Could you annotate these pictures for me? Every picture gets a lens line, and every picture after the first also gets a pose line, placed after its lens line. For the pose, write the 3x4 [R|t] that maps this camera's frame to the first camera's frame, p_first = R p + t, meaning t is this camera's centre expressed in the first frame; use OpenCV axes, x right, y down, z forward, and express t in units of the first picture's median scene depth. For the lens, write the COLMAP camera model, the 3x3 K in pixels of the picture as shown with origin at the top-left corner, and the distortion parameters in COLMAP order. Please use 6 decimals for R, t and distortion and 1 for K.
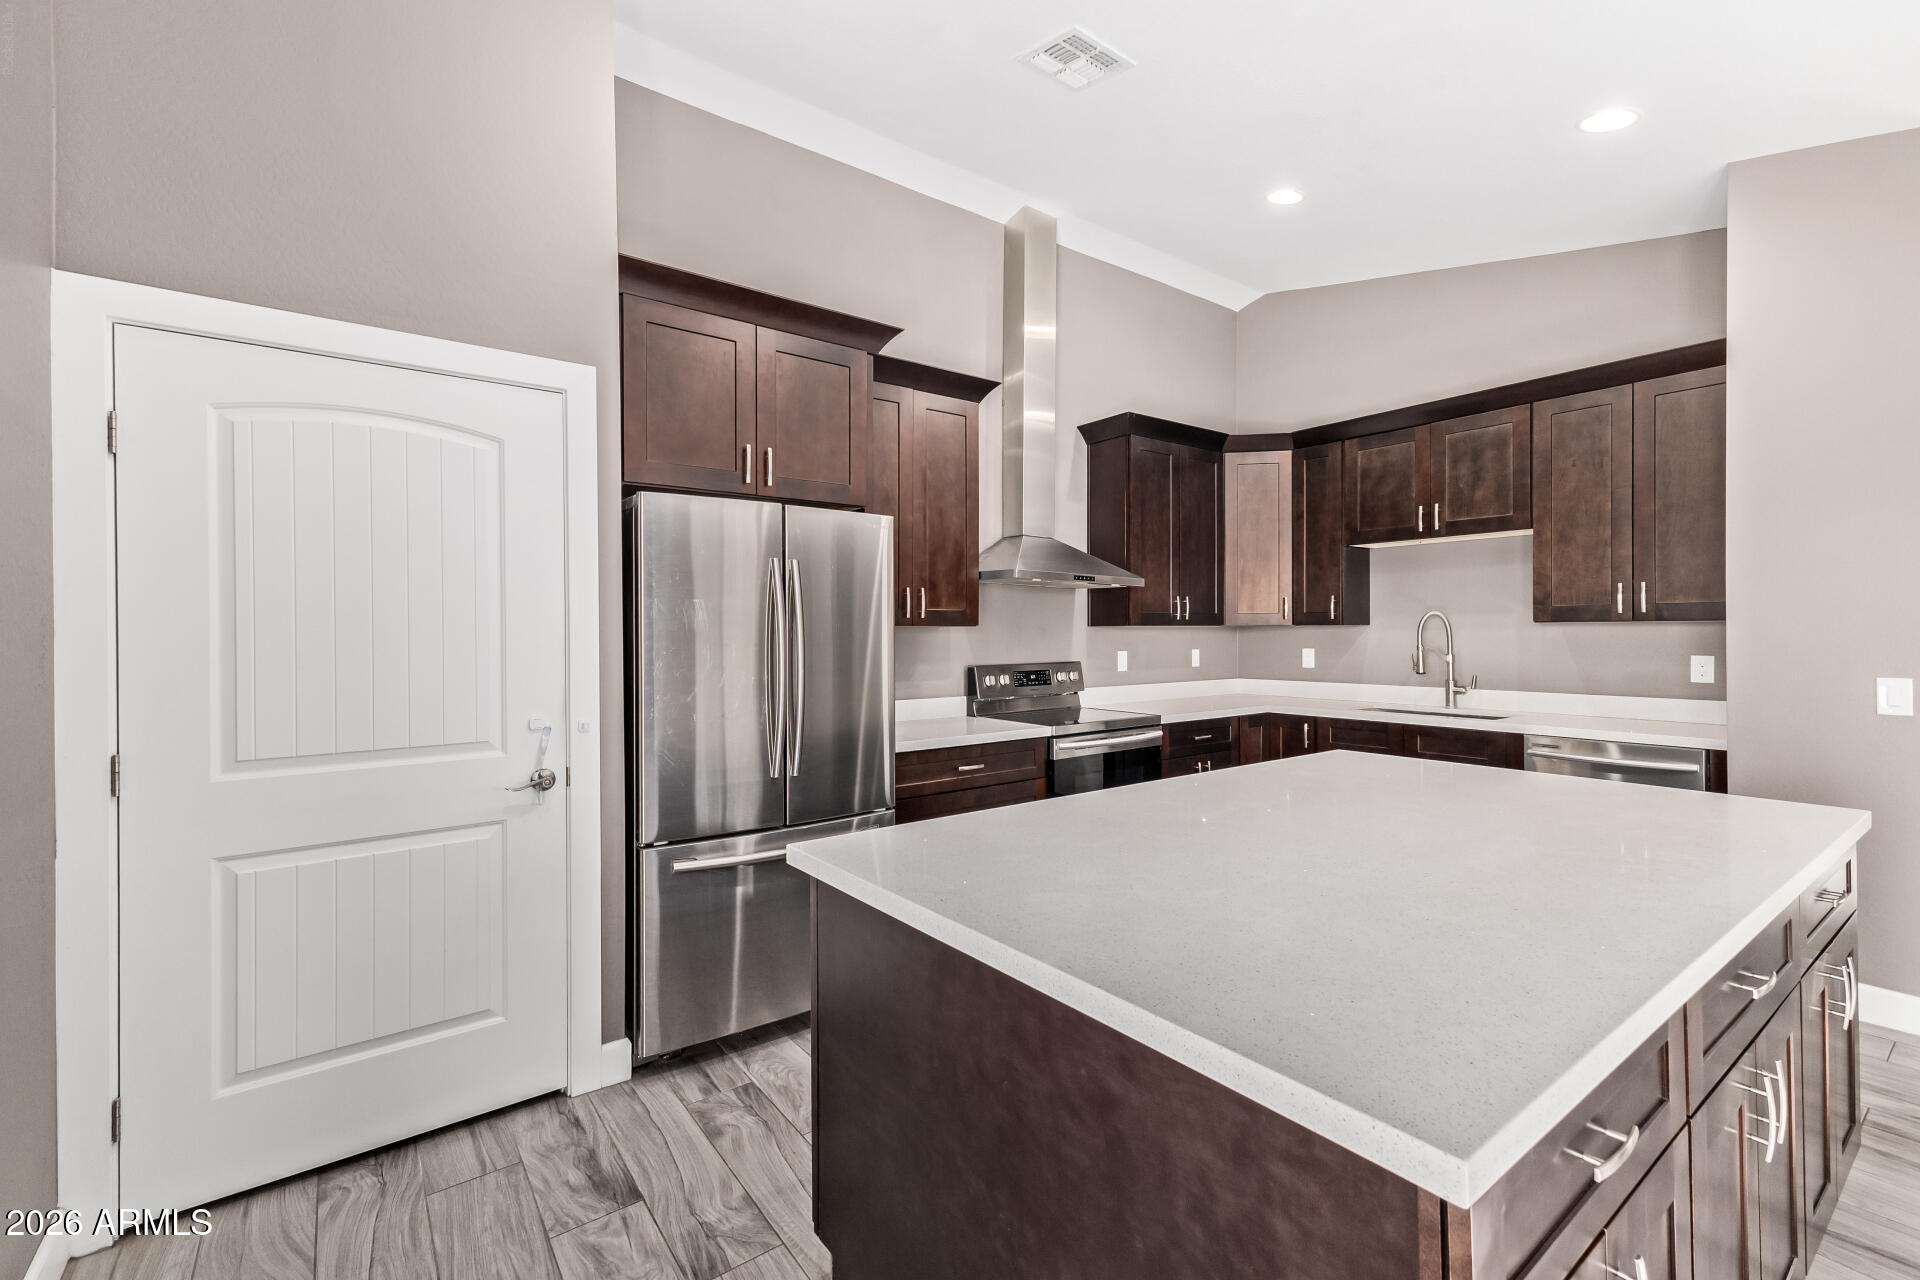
lens RADIAL K [[824.4, 0, 950.5], [0, 824.4, 634.0], [0, 0, 1]] dist [0.010982, 0.000069]
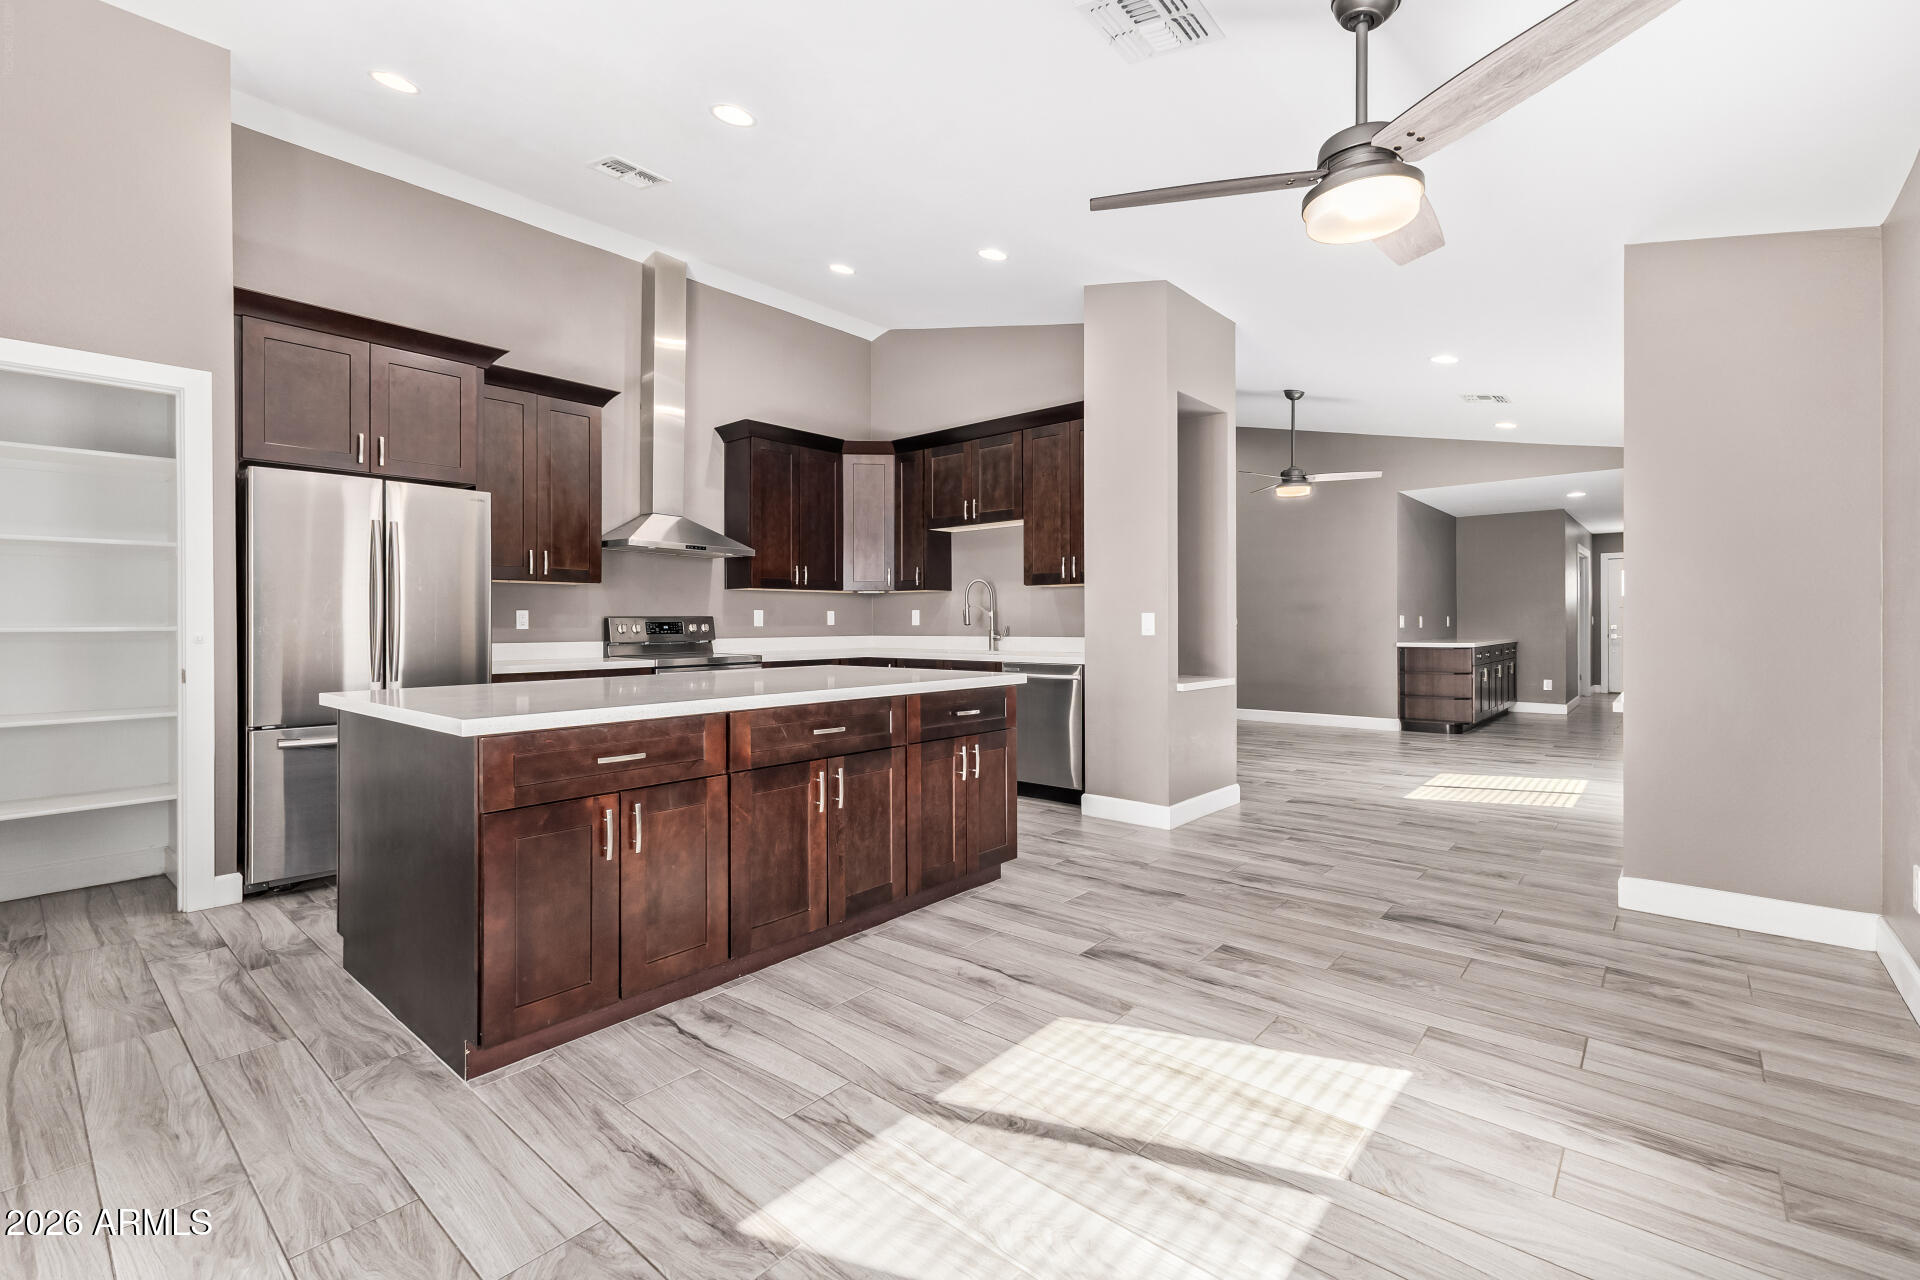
lens RADIAL K [[836.4, 0, 958.4], [0, 836.4, 622.3], [0, 0, 1]] dist [0.001218, 0.000226]
pose [[0.976248, 0.001607, 0.216650, 0.267316], [-0.000868, 0.999993, -0.003504, 0.050370], [-0.216654, 0.003232, 0.976243, -0.342355]]
